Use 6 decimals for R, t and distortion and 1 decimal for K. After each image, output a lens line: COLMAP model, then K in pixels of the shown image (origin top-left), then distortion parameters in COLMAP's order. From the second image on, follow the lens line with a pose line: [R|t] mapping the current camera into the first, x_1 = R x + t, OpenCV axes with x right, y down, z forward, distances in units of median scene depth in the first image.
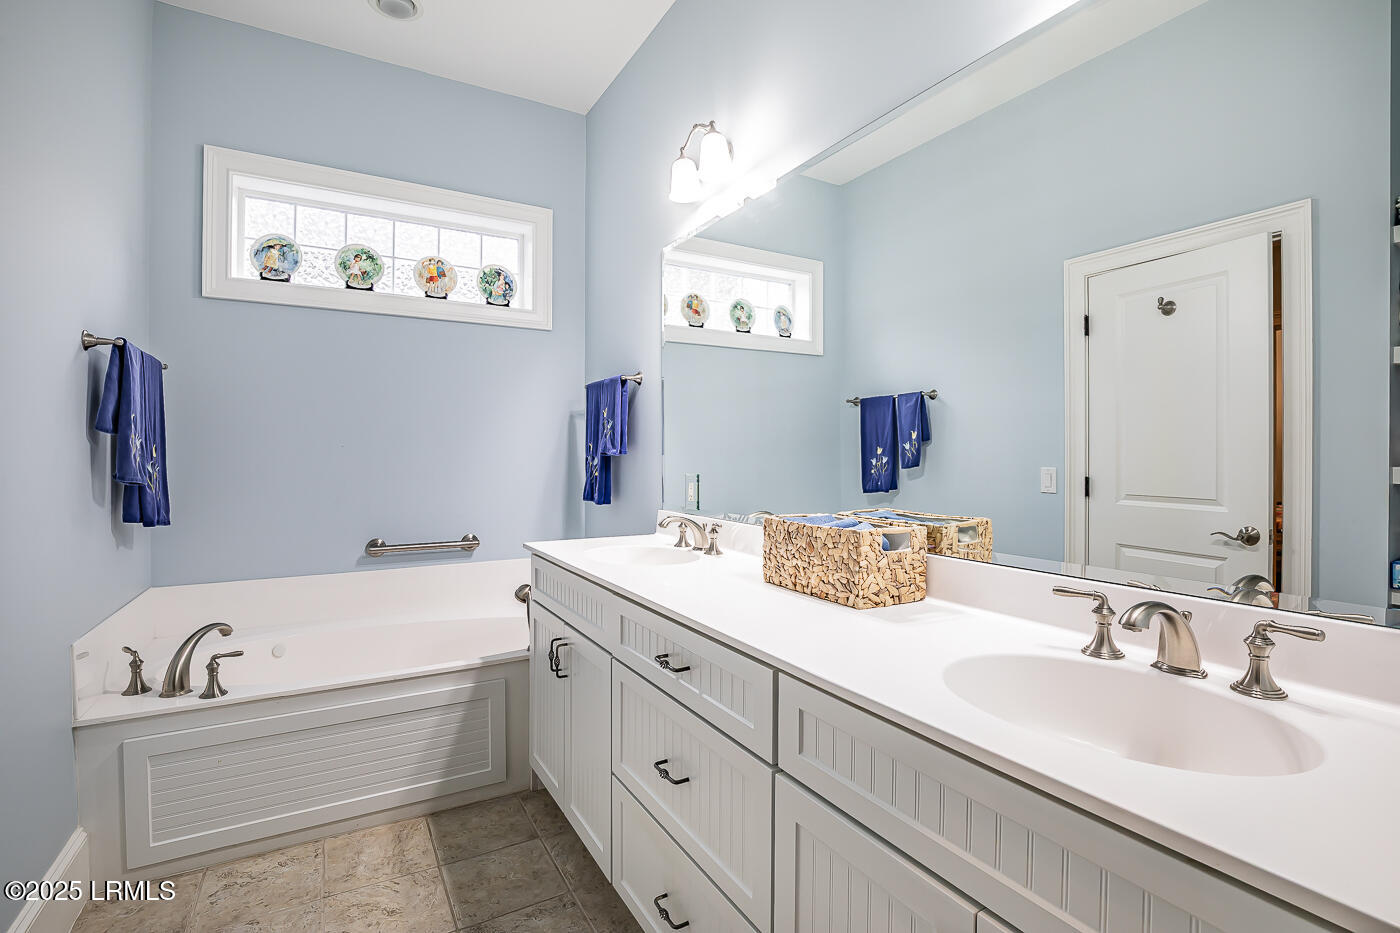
lens RADIAL K [[654.8, 0, 701.5], [0, 654.8, 456.8], [0, 0, 1]] dist [-0.036111, 0.002054]
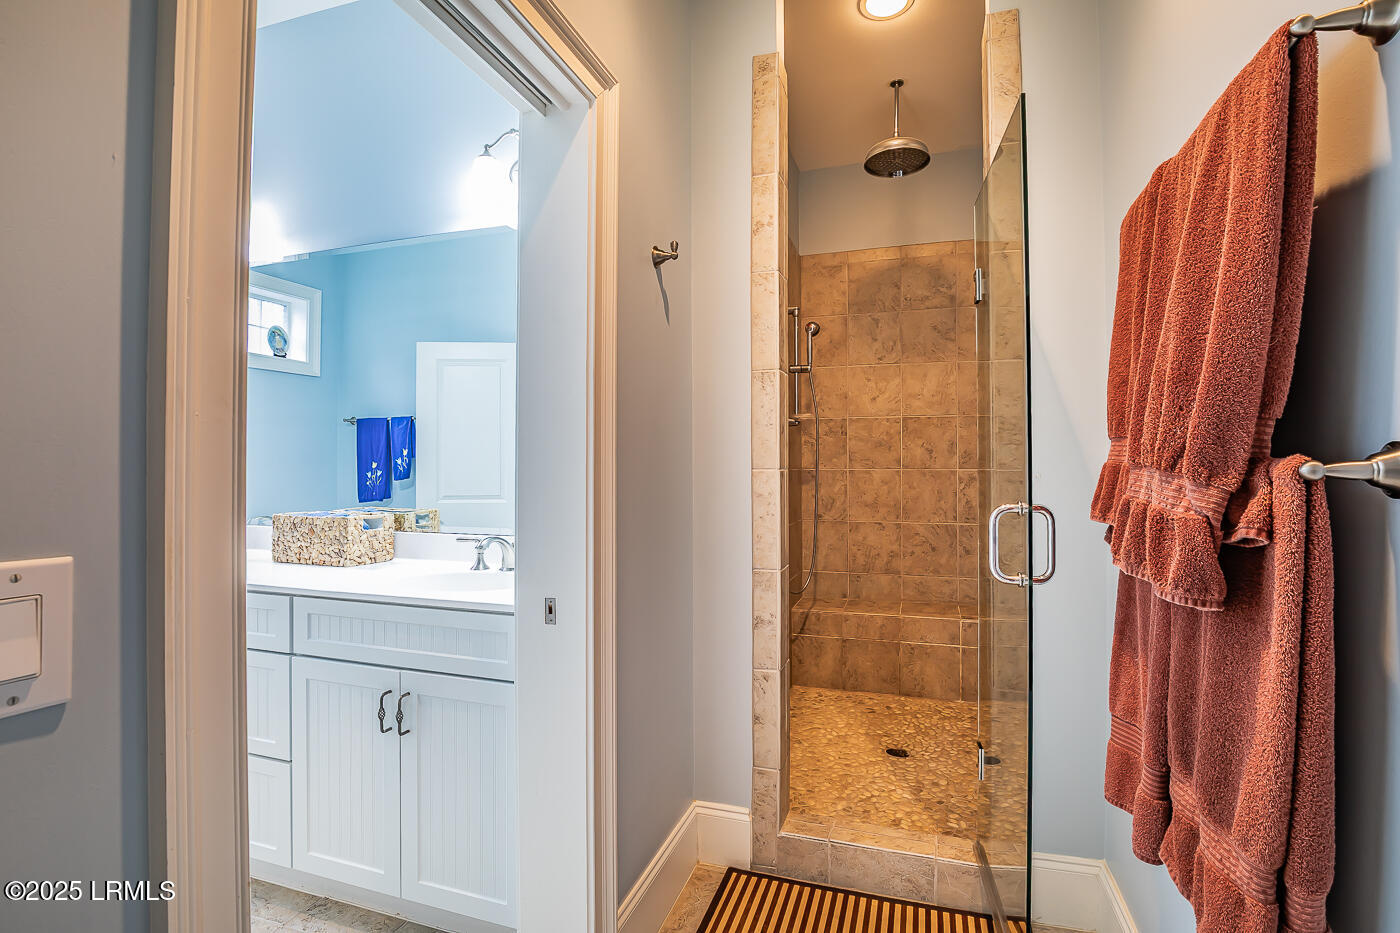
lens RADIAL K [[654.8, 0, 710.5], [0, 654.8, 456.2], [0, 0, 1]] dist [-0.036111, 0.002054]
pose [[0.744659, 0.010151, 0.667368, -0.131733], [0.004015, 0.999798, -0.019687, -0.000408], [-0.667433, 0.017340, 0.744468, -0.660213]]
